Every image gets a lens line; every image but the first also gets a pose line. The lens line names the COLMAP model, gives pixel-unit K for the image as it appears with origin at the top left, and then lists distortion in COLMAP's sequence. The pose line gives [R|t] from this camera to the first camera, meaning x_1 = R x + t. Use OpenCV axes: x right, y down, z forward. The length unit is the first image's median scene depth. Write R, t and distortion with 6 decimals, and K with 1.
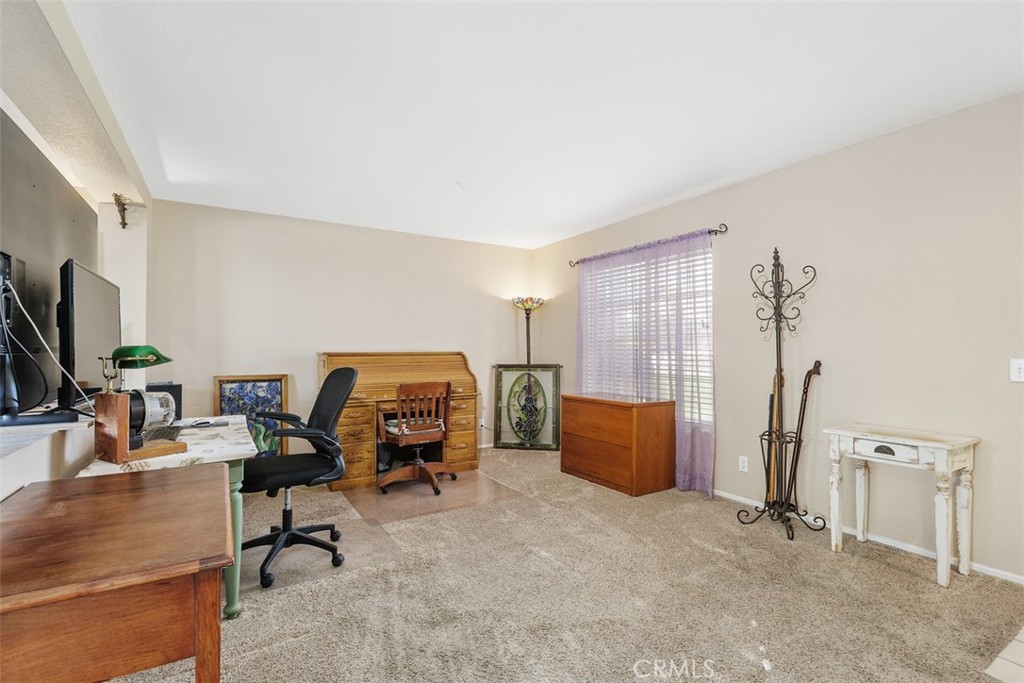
lens RADIAL K [[461.5, 0, 510.1], [0, 461.5, 343.1], [0, 0, 1]] dist [0.001593, 0.000291]
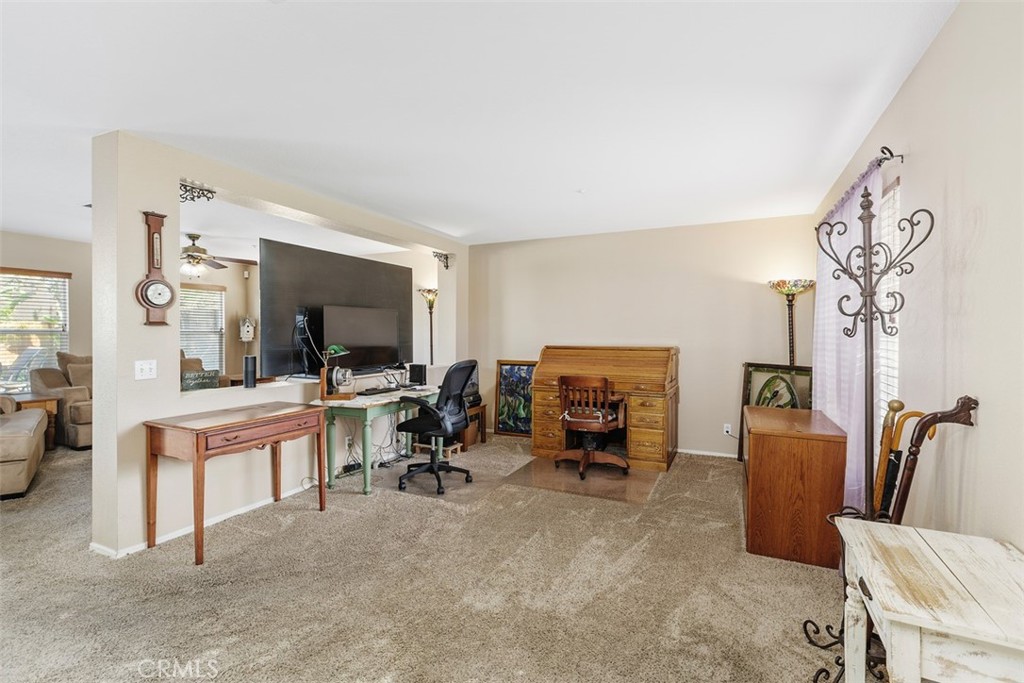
lens RADIAL K [[462.0, 0, 510.5], [0, 462.0, 334.8], [0, 0, 1]] dist [0.000032, -0.000209]
pose [[0.544303, 0.007728, -0.838853, 0.601680], [0.008678, 0.999852, 0.014842, -0.028703], [0.838844, -0.015358, 0.544155, 0.242272]]
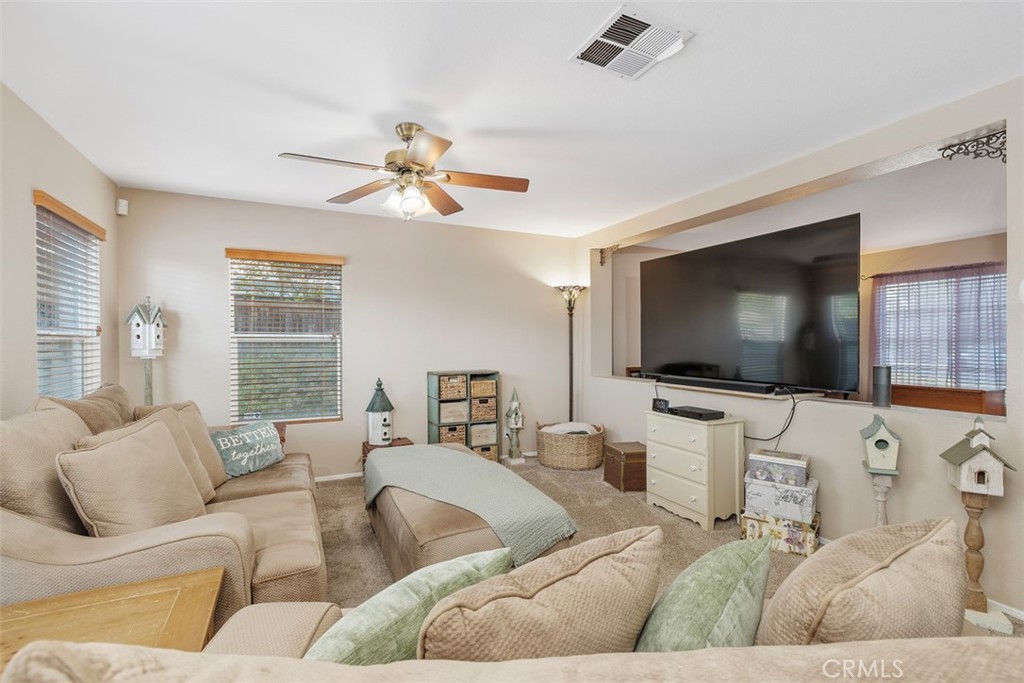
lens RADIAL K [[461.5, 0, 510.1], [0, 461.5, 343.1], [0, 0, 1]] dist [0.001593, 0.000291]
pose [[0.993537, 0.001885, -0.113493, -0.827905], [0.000039, 0.999856, 0.016944, -0.025082], [0.113509, -0.016839, 0.993394, -0.411205]]
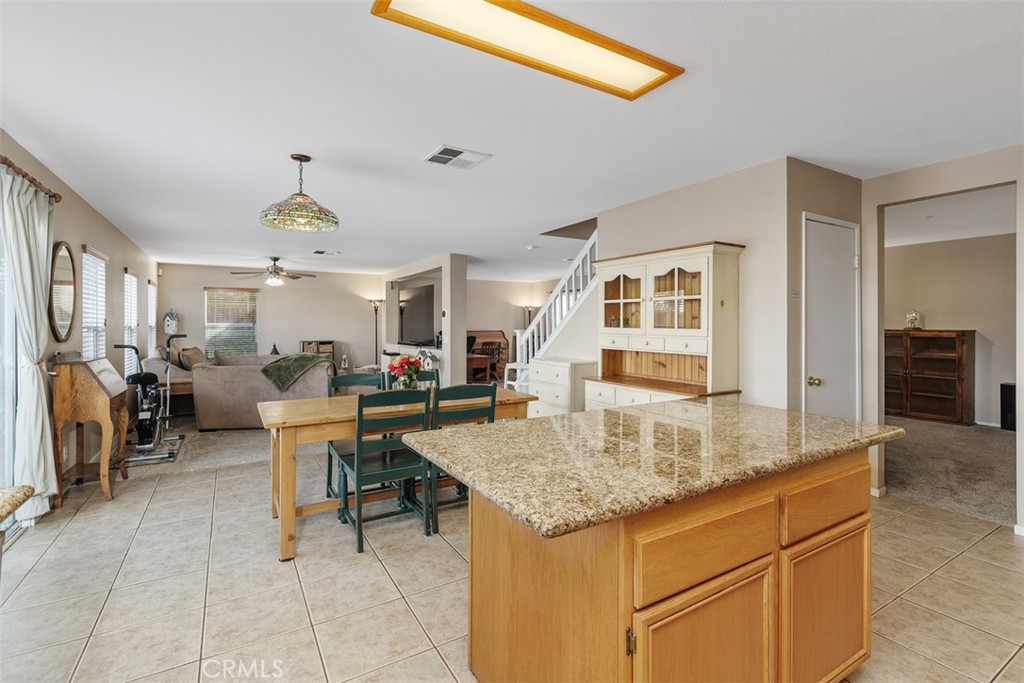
lens RADIAL K [[467.2, 0, 507.3], [0, 467.2, 324.0], [0, 0, 1]] dist [0.000437, 0.000031]
pose [[0.999724, 0.002413, -0.023360, -0.022756], [-0.002012, 0.999850, 0.017175, -0.068080], [0.023397, -0.017123, 0.999580, -1.718369]]
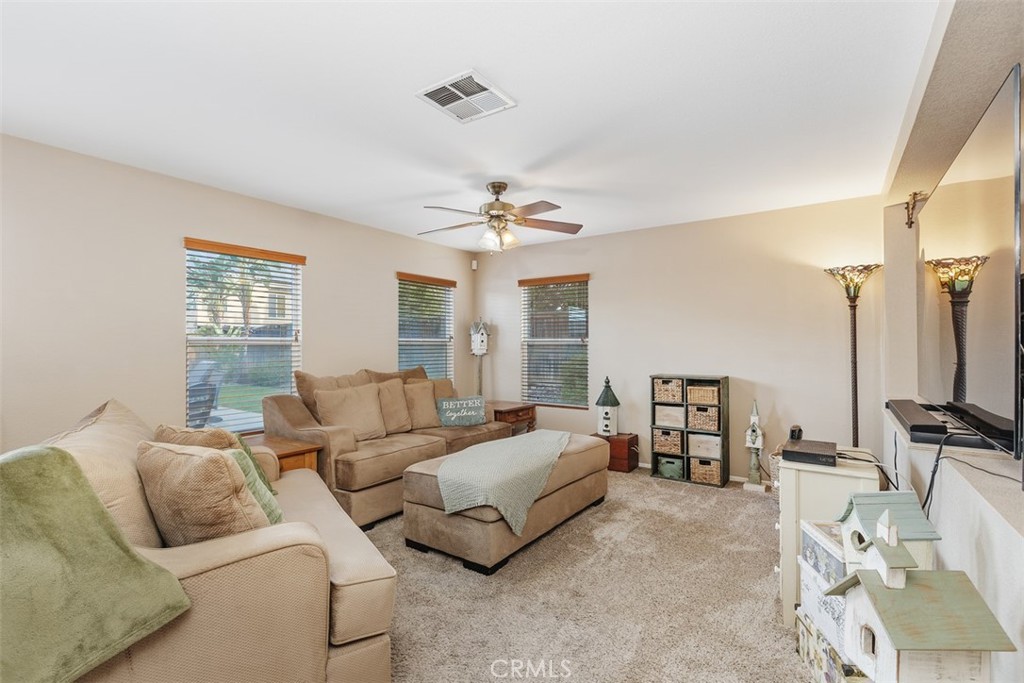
lens RADIAL K [[461.5, 0, 510.1], [0, 461.5, 343.1], [0, 0, 1]] dist [0.001593, 0.000291]
pose [[0.399903, 0.000630, -0.916557, -0.256397], [0.013197, 0.999892, 0.006445, -0.025023], [0.916463, -0.014673, 0.399851, -0.114781]]
